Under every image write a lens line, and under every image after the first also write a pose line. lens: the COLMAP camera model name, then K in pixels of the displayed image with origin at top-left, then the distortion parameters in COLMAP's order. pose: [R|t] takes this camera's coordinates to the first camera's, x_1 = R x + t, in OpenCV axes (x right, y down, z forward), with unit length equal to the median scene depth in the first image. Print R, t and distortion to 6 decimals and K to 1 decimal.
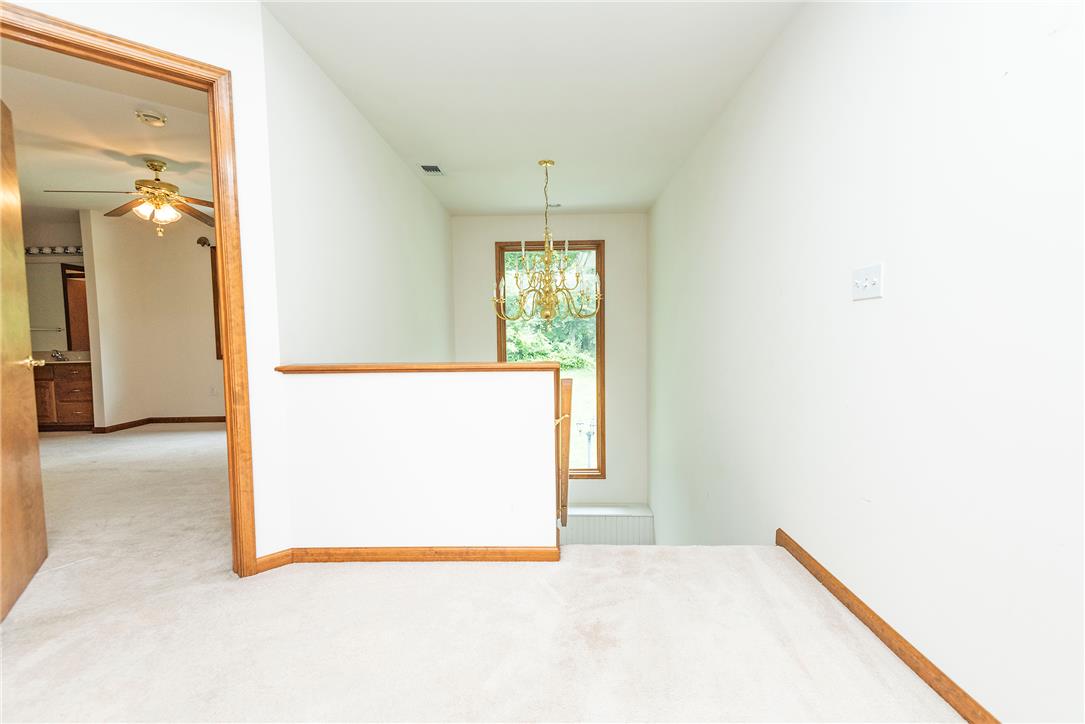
lens RADIAL K [[487.3, 0, 543.6], [0, 487.3, 362.4], [0, 0, 1]] dist [0.021396, -0.009610]
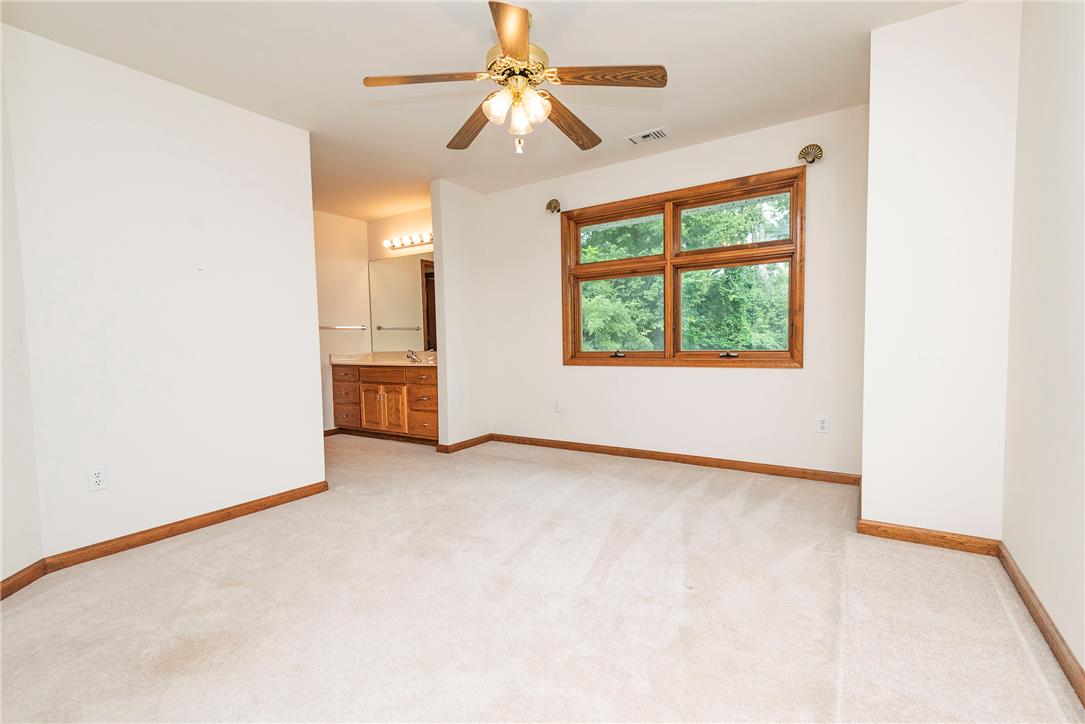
lens RADIAL K [[487.3, 0, 545.5], [0, 487.3, 362.3], [0, 0, 1]] dist [0.021396, -0.009610]
pose [[0.849200, 0.023397, -0.527553, -0.447015], [-0.025353, 0.999672, 0.003524, -0.018105], [0.527462, 0.010382, 0.849515, 0.536960]]
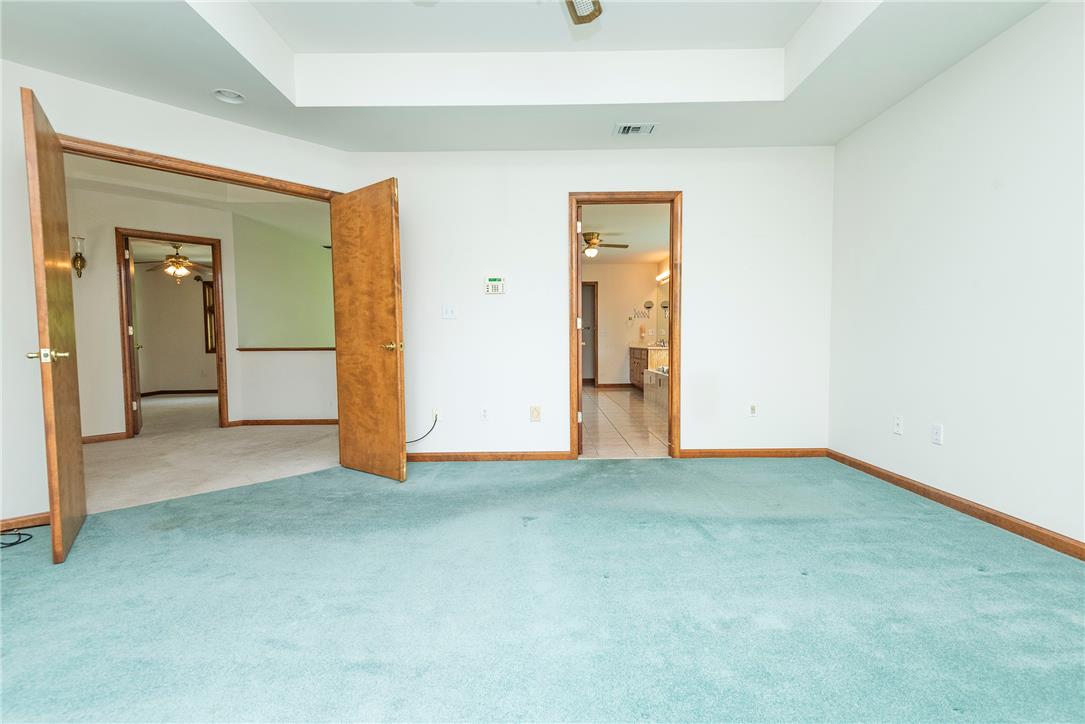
lens RADIAL K [[487.3, 0, 542.1], [0, 487.3, 359.6], [0, 0, 1]] dist [0.021396, -0.009610]
pose [[0.999498, 0.001915, 0.031637, 0.570949], [-0.001771, 0.999988, -0.004578, 0.045938], [-0.031645, 0.004519, 0.999489, -0.949047]]
